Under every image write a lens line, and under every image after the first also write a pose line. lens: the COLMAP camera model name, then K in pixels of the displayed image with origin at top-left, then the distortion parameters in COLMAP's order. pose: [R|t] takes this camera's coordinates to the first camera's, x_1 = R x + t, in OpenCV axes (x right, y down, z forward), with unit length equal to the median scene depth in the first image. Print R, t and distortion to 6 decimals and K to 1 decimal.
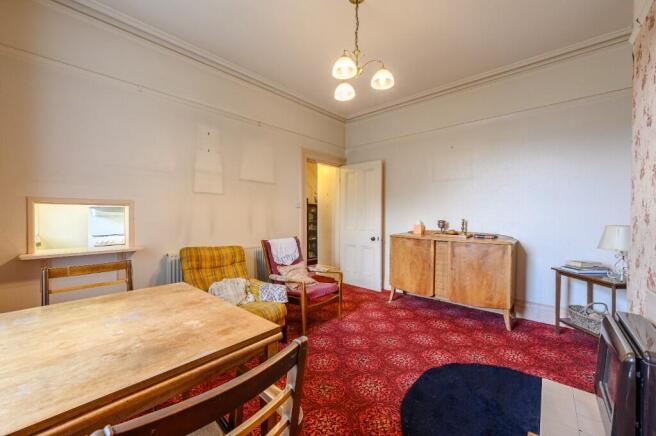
lens RADIAL K [[256.2, 0, 328.0], [0, 256.2, 218.0], [0, 0, 1]] dist [0.000854, 0.000190]
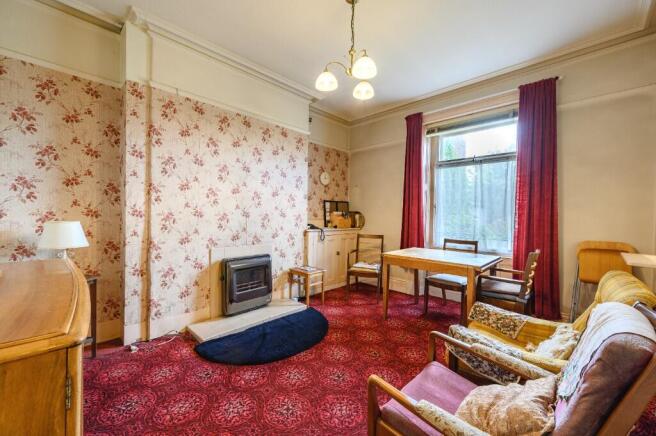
lens RADIAL K [[256.2, 0, 328.0], [0, 256.2, 218.0], [0, 0, 1]] dist [0.000854, 0.000190]
pose [[-0.998264, -0.017189, 0.056331, 0.137930], [-0.016452, 0.999773, 0.013520, -0.012564], [-0.056550, 0.012570, -0.998321, 2.009096]]
